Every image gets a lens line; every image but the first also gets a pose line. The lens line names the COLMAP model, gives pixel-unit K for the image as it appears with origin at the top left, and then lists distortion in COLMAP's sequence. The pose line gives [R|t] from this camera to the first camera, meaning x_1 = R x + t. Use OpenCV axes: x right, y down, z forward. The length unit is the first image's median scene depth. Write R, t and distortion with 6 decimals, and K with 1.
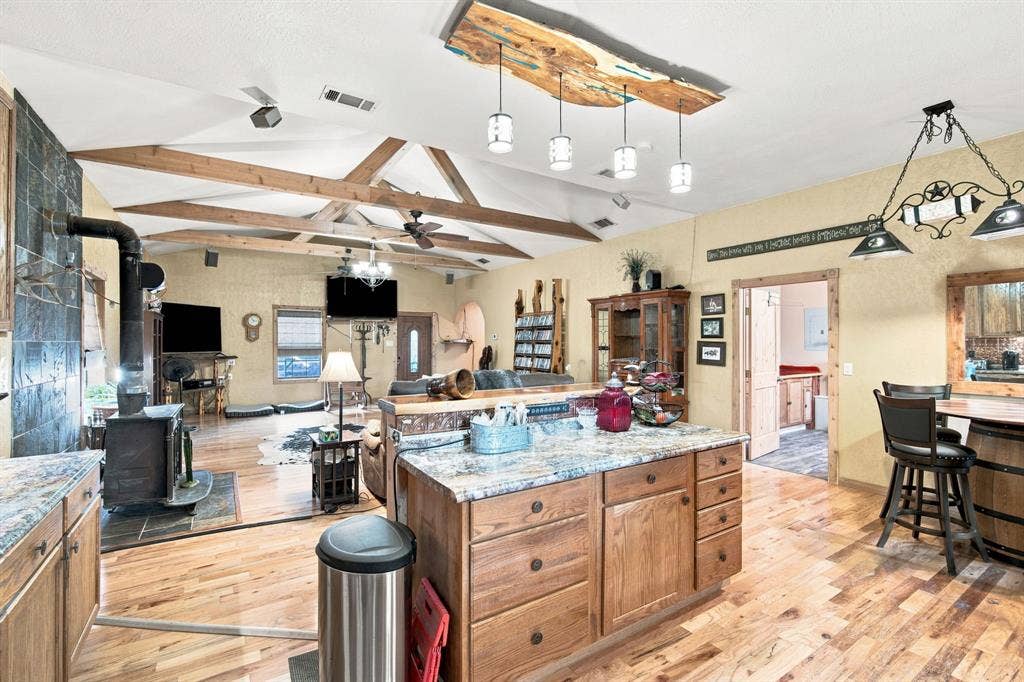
lens RADIAL K [[457.6, 0, 513.1], [0, 457.6, 340.6], [0, 0, 1]] dist [-0.003731, 0.000109]
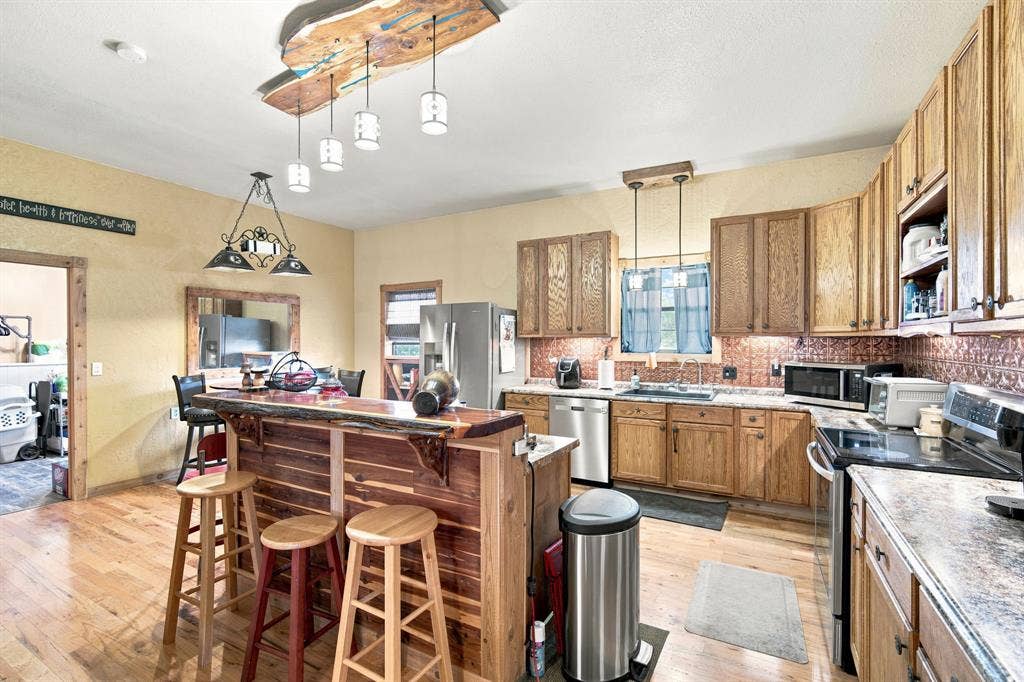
lens RADIAL K [[457.6, 0, 516.6], [0, 457.6, 341.6], [0, 0, 1]] dist [-0.003731, 0.000109]
pose [[-0.484843, 0.001792, 0.874600, -0.542817], [0.000413, 0.999998, -0.001821, 0.009495], [-0.874601, -0.000522, -0.484843, 0.766196]]
